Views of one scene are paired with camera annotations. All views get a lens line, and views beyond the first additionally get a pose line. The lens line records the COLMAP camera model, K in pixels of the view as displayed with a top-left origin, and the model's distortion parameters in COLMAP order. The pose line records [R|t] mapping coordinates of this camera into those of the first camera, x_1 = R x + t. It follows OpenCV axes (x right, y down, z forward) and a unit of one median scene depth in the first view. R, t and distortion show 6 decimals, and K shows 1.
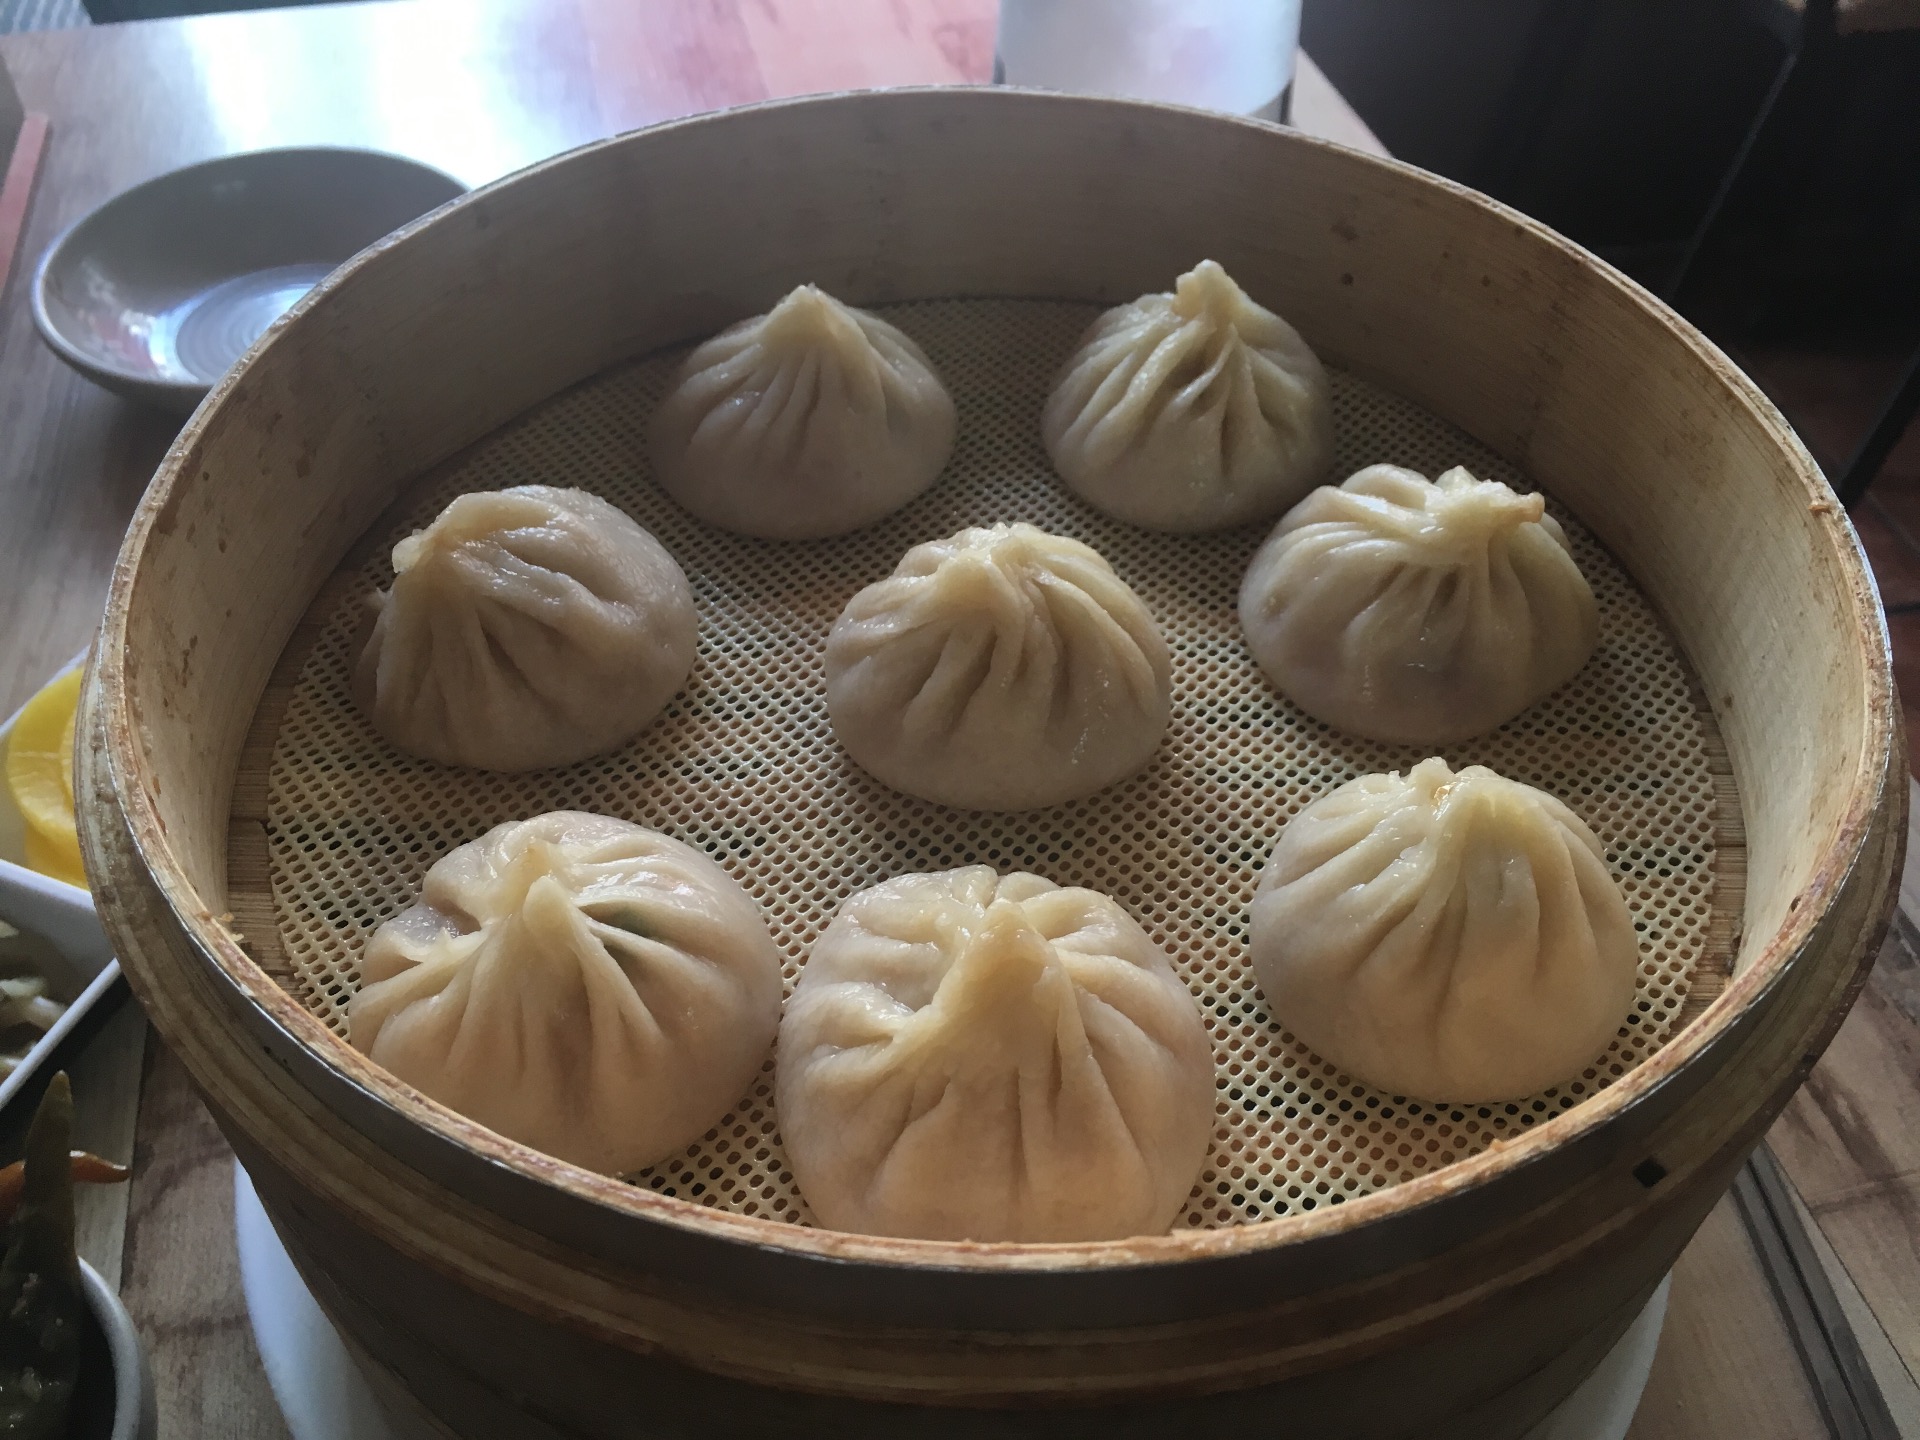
lens RADIAL K [[1826.8, 0, 960.0], [0, 1826.8, 720.0], [0, 0, 1]] dist [0.056255, -0.208156]
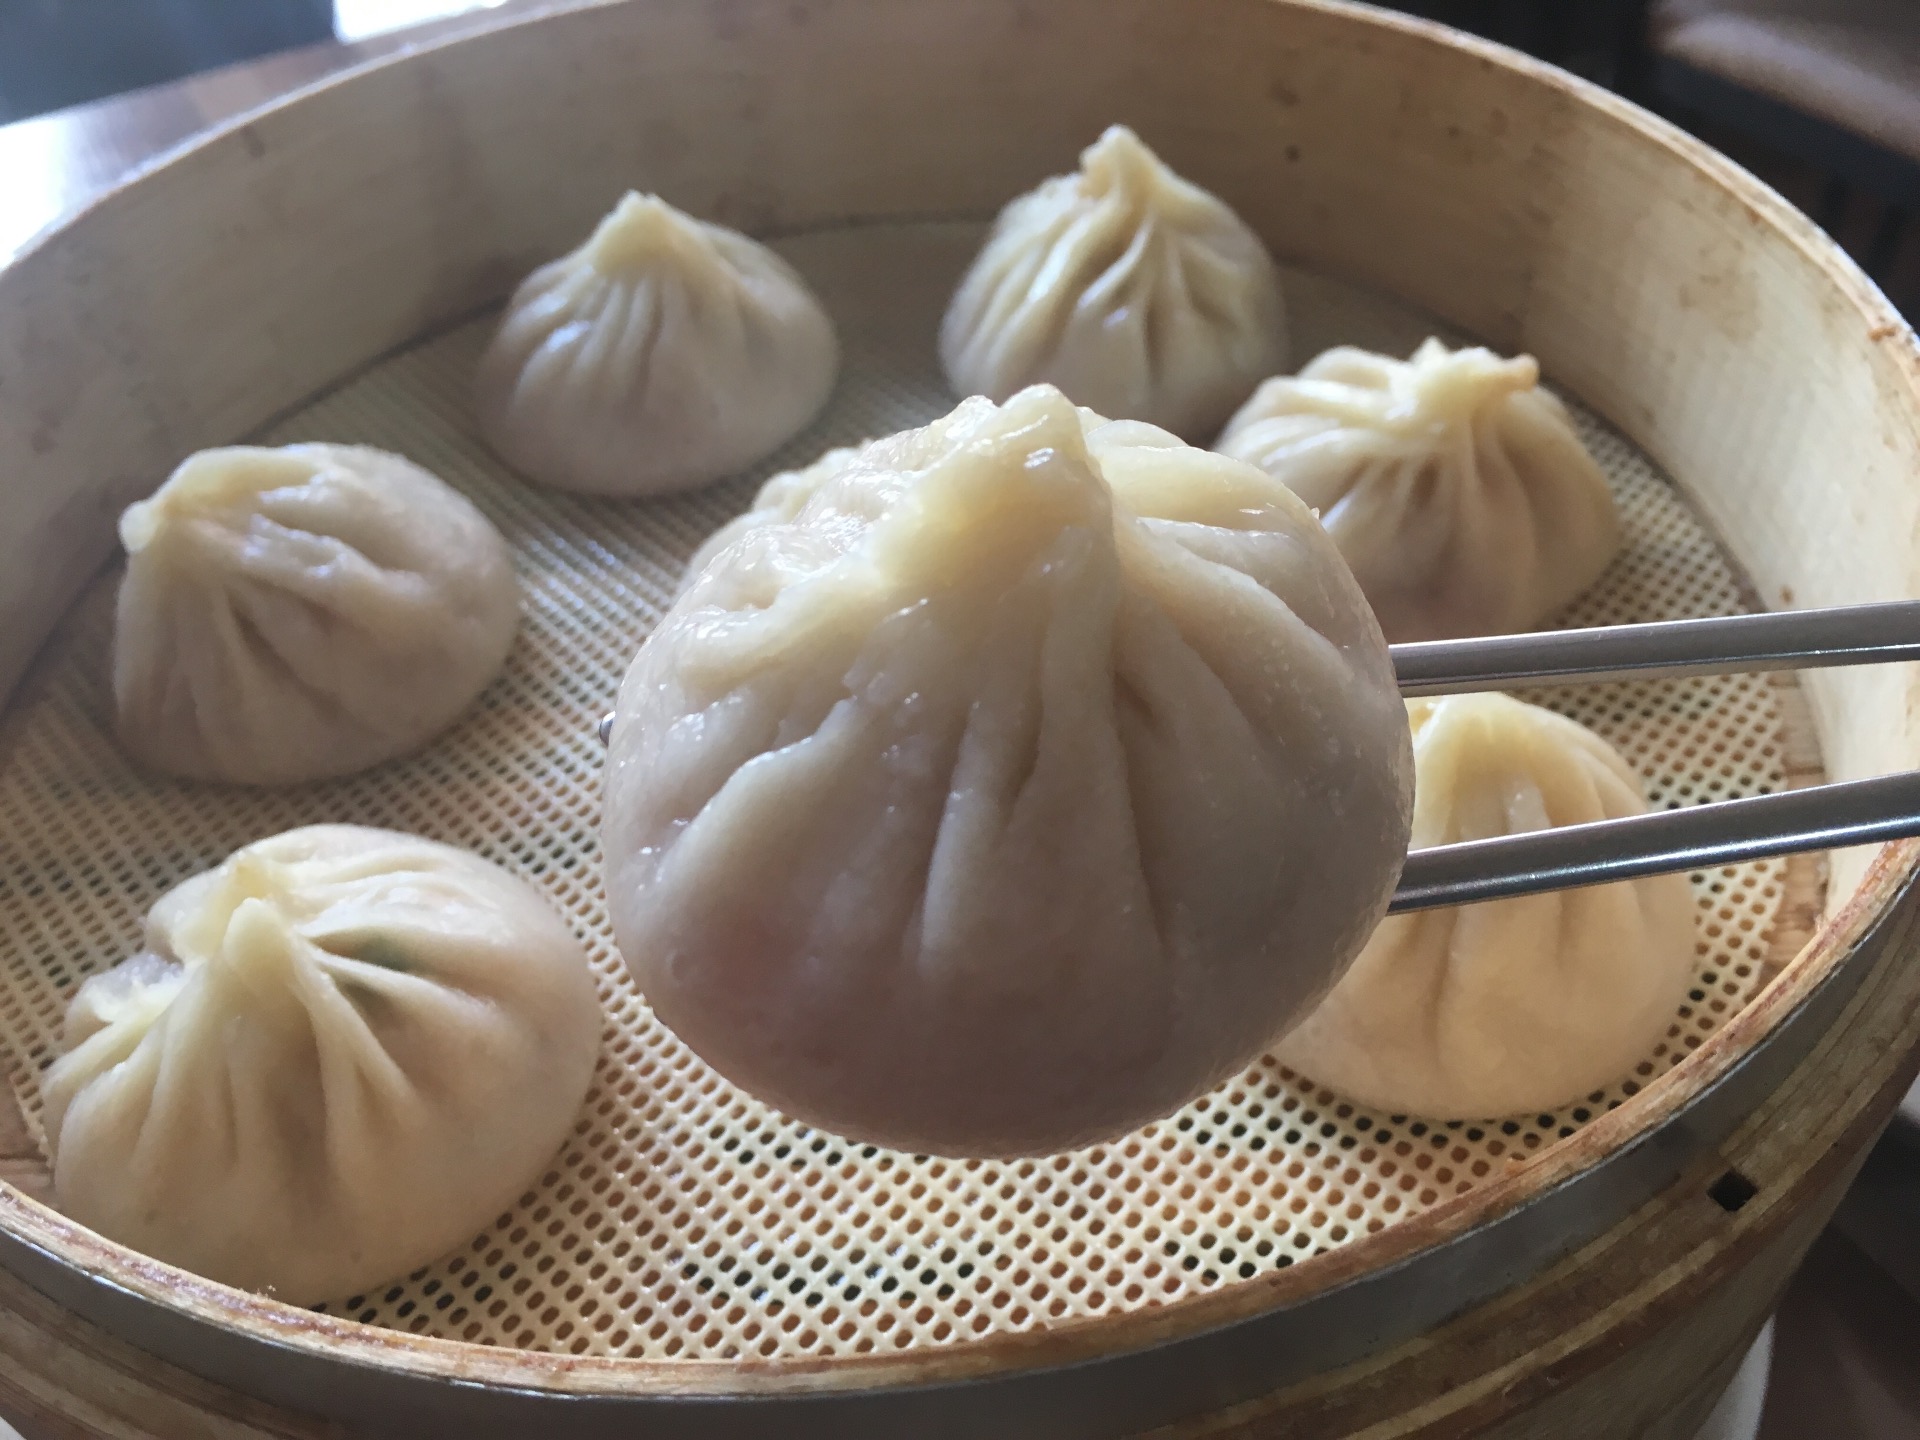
lens RADIAL K [[1826.8, 0, 960.0], [0, 1826.8, 720.0], [0, 0, 1]] dist [0.056255, -0.208156]
pose [[0.997172, -0.069816, -0.027801, 0.079862], [0.068909, 0.997098, -0.032346, 0.047089], [0.029978, 0.030338, 0.999090, 0.197159]]
